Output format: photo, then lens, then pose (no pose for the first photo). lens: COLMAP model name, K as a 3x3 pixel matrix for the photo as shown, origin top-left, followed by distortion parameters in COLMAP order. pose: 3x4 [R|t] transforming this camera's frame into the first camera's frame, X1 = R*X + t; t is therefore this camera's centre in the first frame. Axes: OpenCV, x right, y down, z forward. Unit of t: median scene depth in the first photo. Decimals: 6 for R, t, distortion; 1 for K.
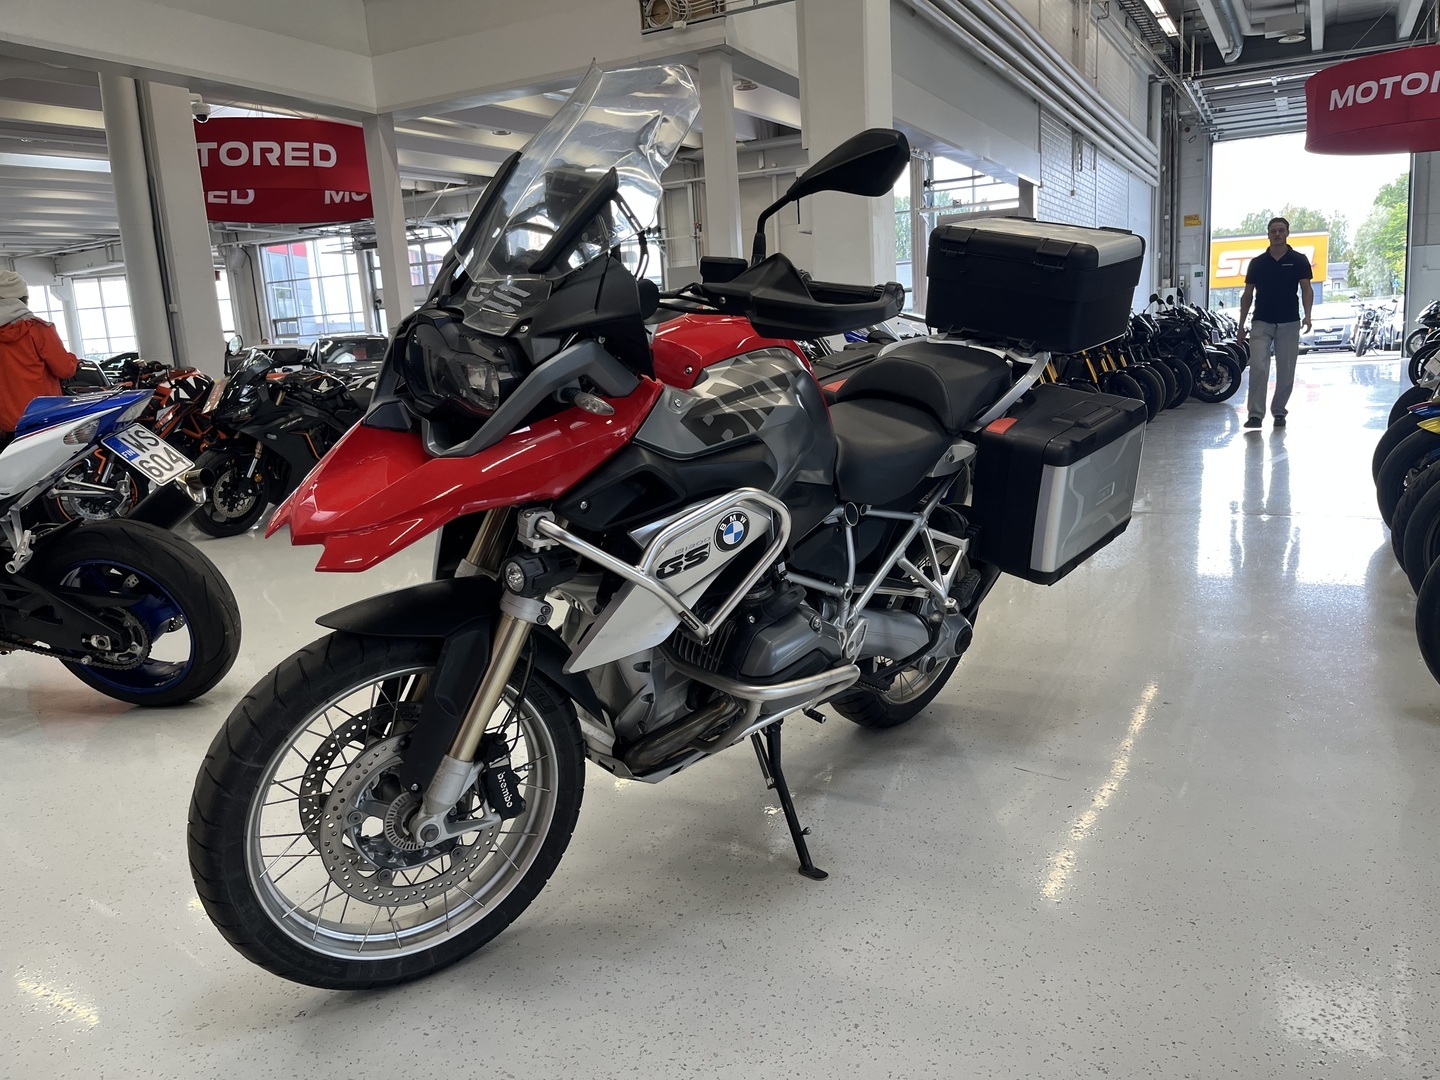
lens RADIAL K [[1068.8, 0, 729.7], [0, 1068.8, 534.5], [0, 0, 1]] dist [0.050276, -0.056317]
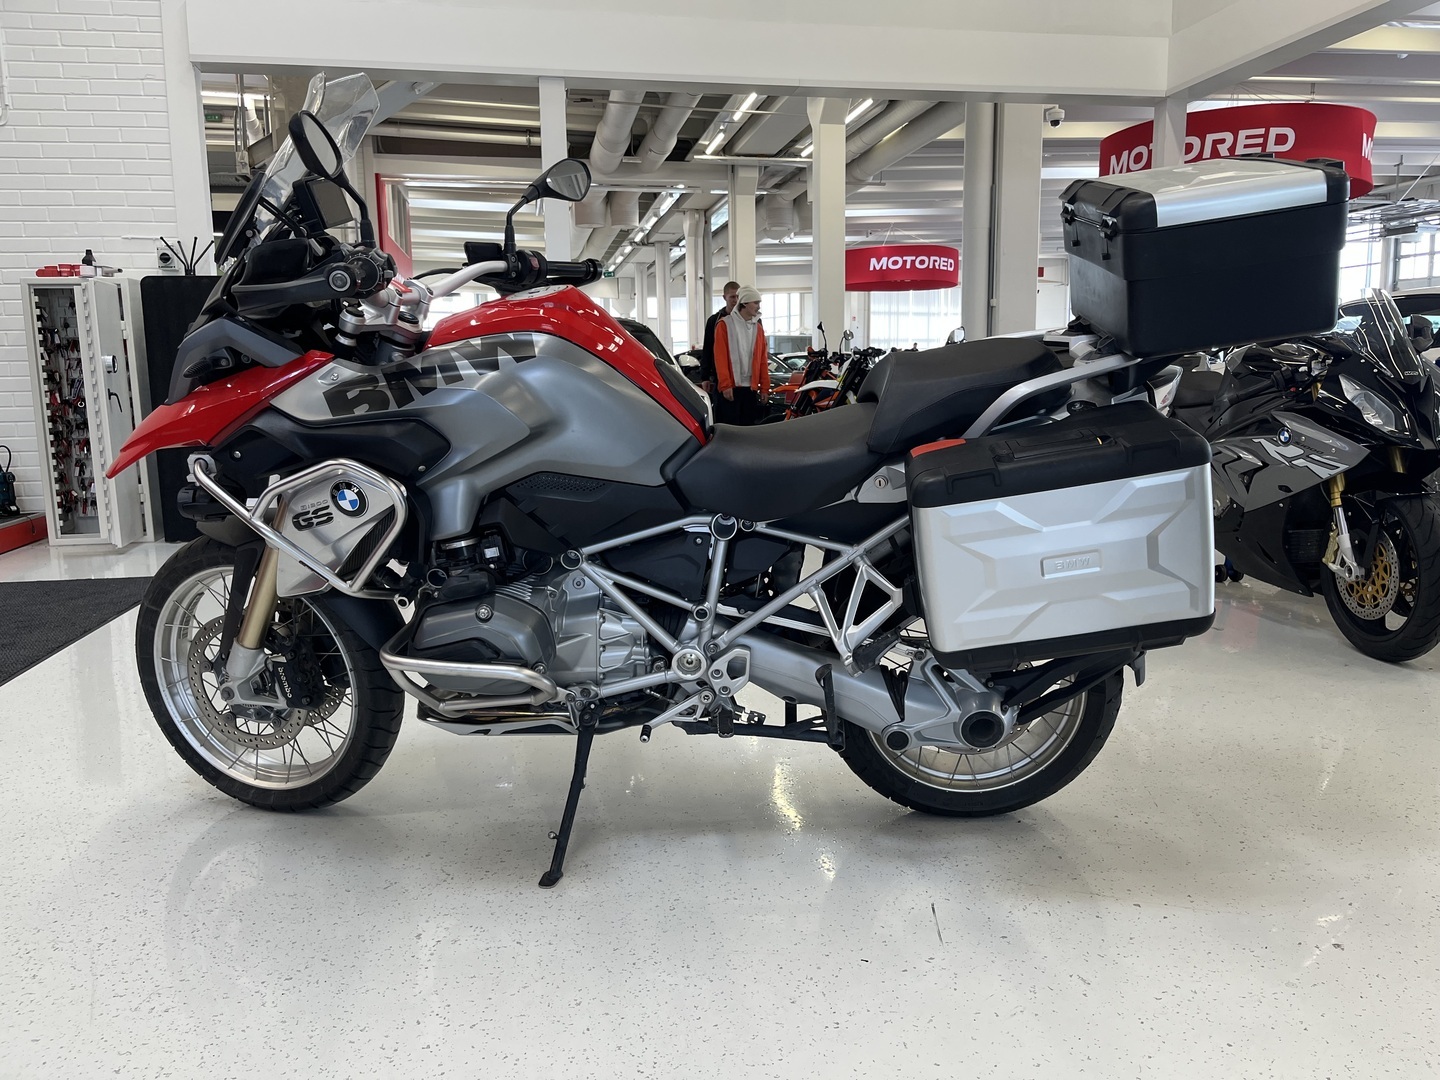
lens RADIAL K [[1068.8, 0, 729.7], [0, 1068.8, 534.5], [0, 0, 1]] dist [0.050276, -0.056317]
pose [[0.640069, 0.157925, -0.751912, 0.167182], [-0.154661, 0.985098, 0.075245, -0.017020], [0.752590, 0.068129, 0.654956, 0.091301]]
